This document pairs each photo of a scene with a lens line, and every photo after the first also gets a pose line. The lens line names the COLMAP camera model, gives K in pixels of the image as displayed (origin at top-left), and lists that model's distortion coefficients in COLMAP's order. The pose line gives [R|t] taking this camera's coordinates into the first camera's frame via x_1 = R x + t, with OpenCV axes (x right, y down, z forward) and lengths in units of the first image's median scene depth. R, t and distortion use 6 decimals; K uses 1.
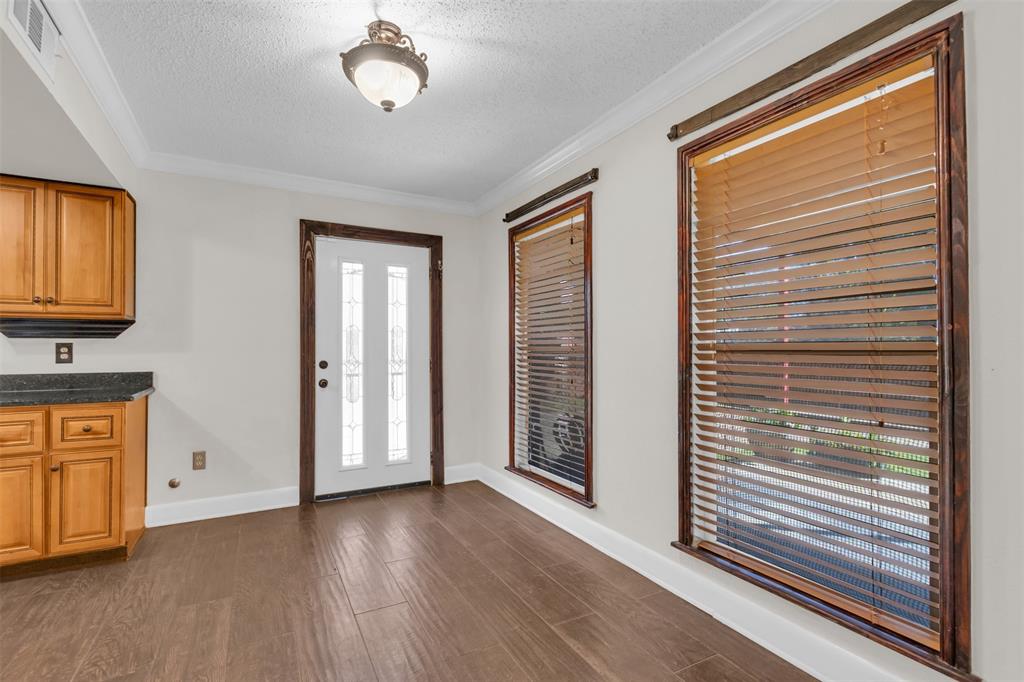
lens RADIAL K [[474.8, 0, 512.0], [0, 474.8, 341.0], [0, 0, 1]] dist [-0.000021, -0.000667]
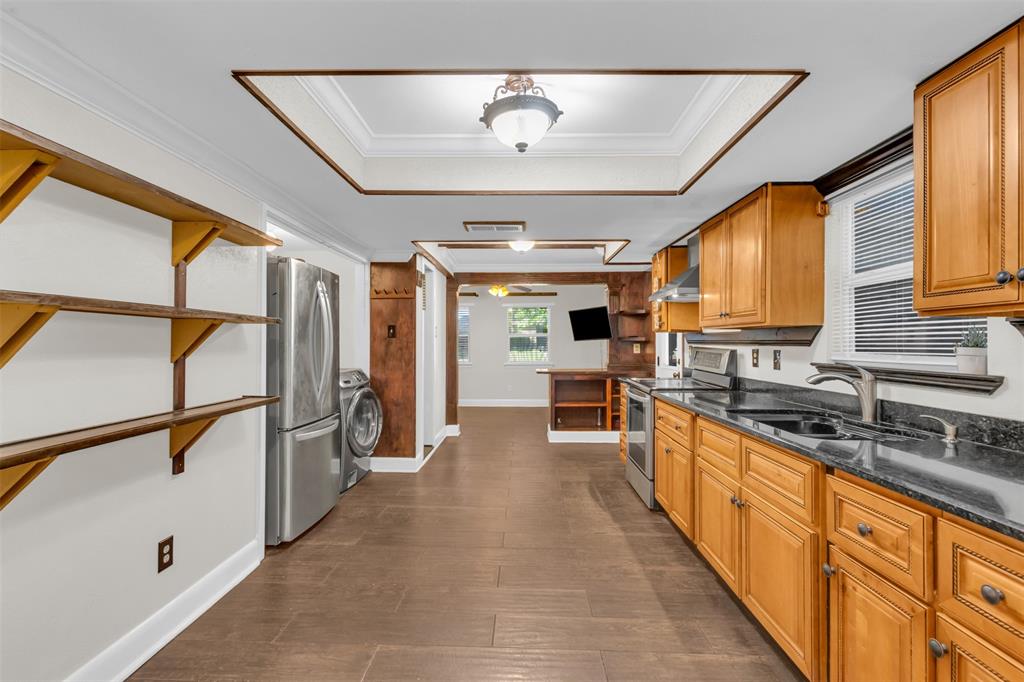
lens RADIAL K [[474.8, 0, 512.0], [0, 474.8, 341.0], [0, 0, 1]] dist [-0.000021, -0.000667]
pose [[-0.496239, -0.004386, -0.868175, -0.287433], [0.012178, 0.999854, -0.012012, -0.019483], [0.868101, -0.016534, -0.496113, 0.684945]]
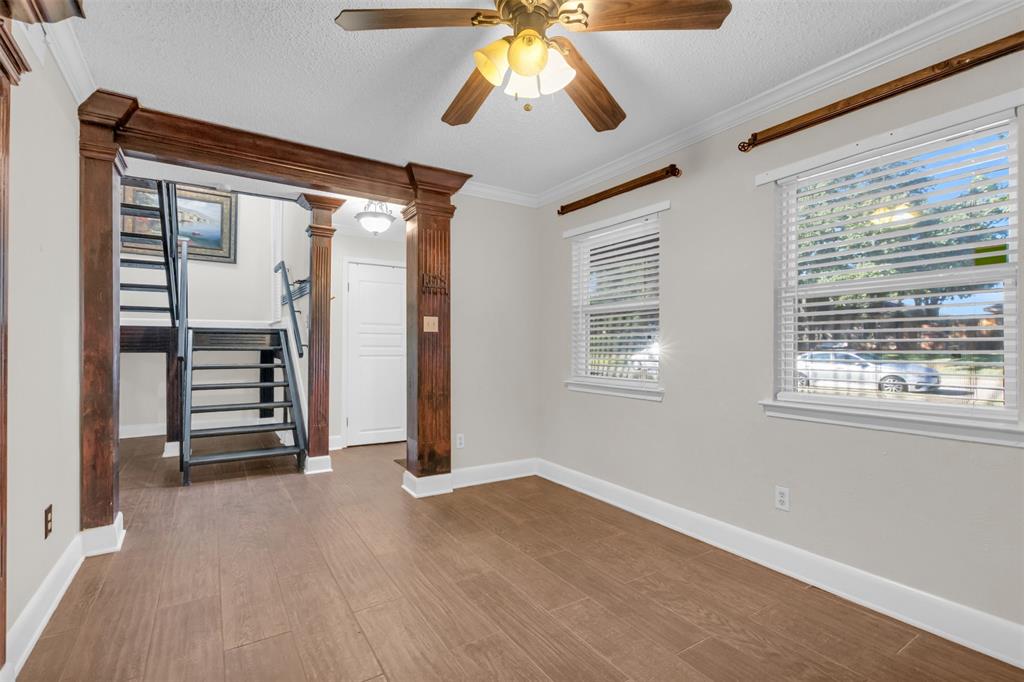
lens RADIAL K [[470.9, 0, 512.6], [0, 470.9, 346.8], [0, 0, 1]] dist [0.002621, -0.000833]
pose [[-0.996780, -0.002486, -0.080144, -2.438133], [-0.001393, 0.999905, -0.013682, 0.004006], [0.080170, -0.013526, -0.996689, -0.128649]]
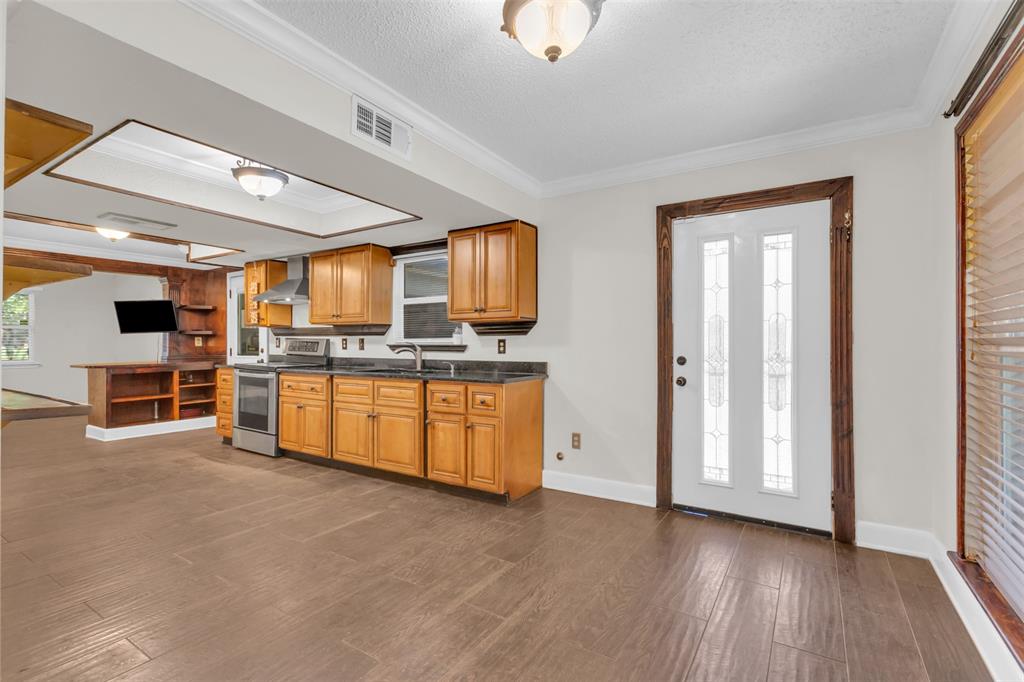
lens RADIAL K [[474.4, 0, 509.8], [0, 474.4, 343.2], [0, 0, 1]] dist [0.011814, 0.000021]
pose [[0.483679, -0.000646, -0.875245, 0.278996], [0.013362, 0.999889, 0.006645, 0.006706], [0.875143, -0.014909, 0.483634, 0.326153]]
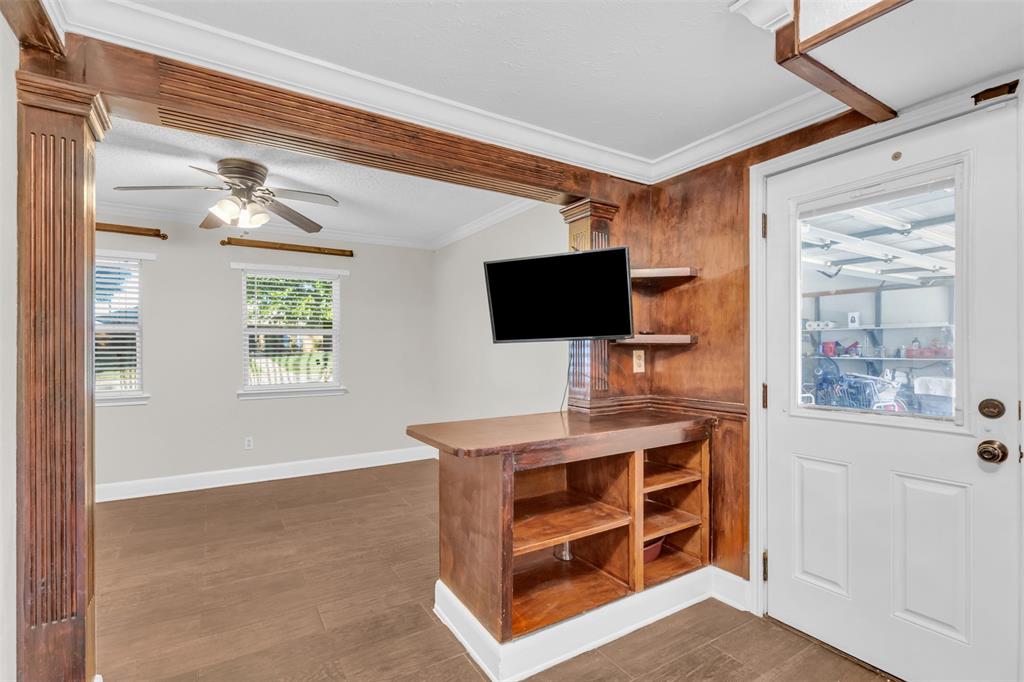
lens RADIAL K [[483.5, 0, 510.5], [0, 483.5, 346.6], [0, 0, 1]] dist [-0.001144, -0.000231]
pose [[0.060553, -0.004850, -0.998153, -1.463401], [0.015388, 0.999874, -0.003925, -0.032717], [0.998046, -0.015122, 0.060620, -0.159635]]
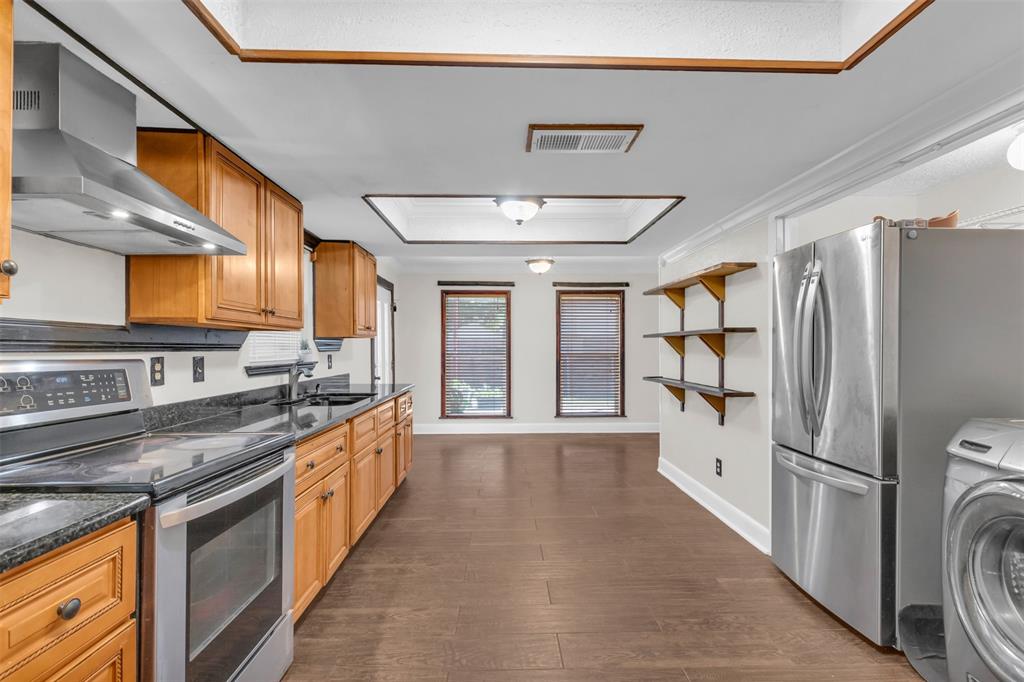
lens RADIAL K [[470.9, 0, 512.6], [0, 470.9, 346.8], [0, 0, 1]] dist [0.002621, -0.000833]
pose [[0.455277, 0.001390, 0.890349, -1.851885], [-0.014153, 0.999884, 0.005676, -0.033157], [-0.890237, -0.015186, 0.455244, -0.118577]]
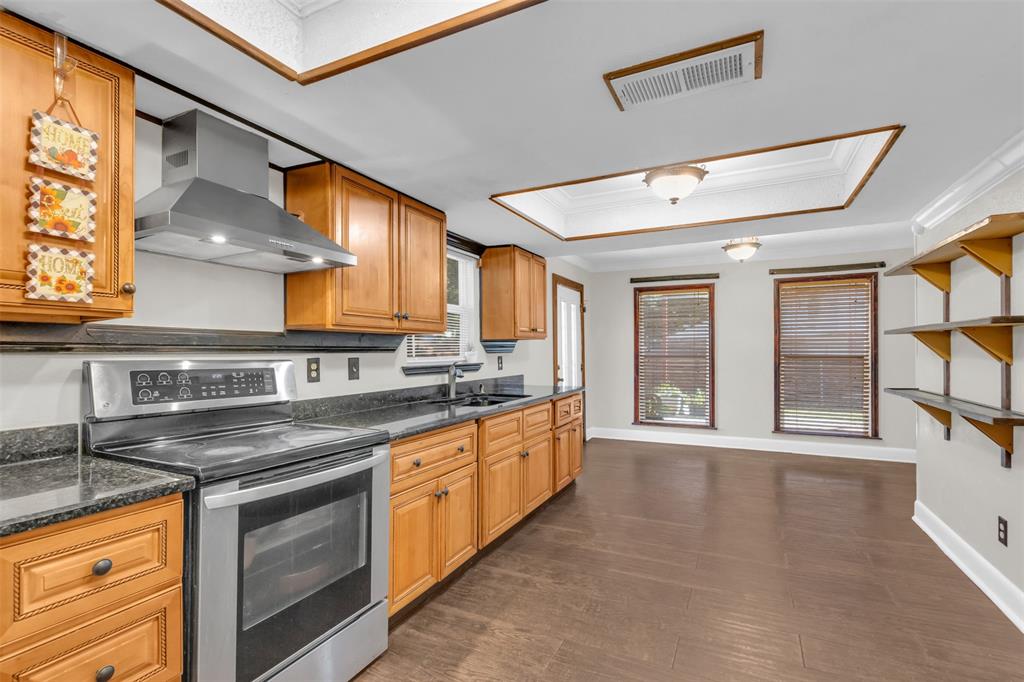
lens RADIAL K [[470.9, 0, 512.6], [0, 470.9, 346.8], [0, 0, 1]] dist [0.002621, -0.000833]
pose [[0.817673, -0.000296, 0.575683, -1.669327], [-0.005124, 0.999957, 0.007792, -0.034534], [-0.575660, -0.009322, 0.817636, -0.208099]]
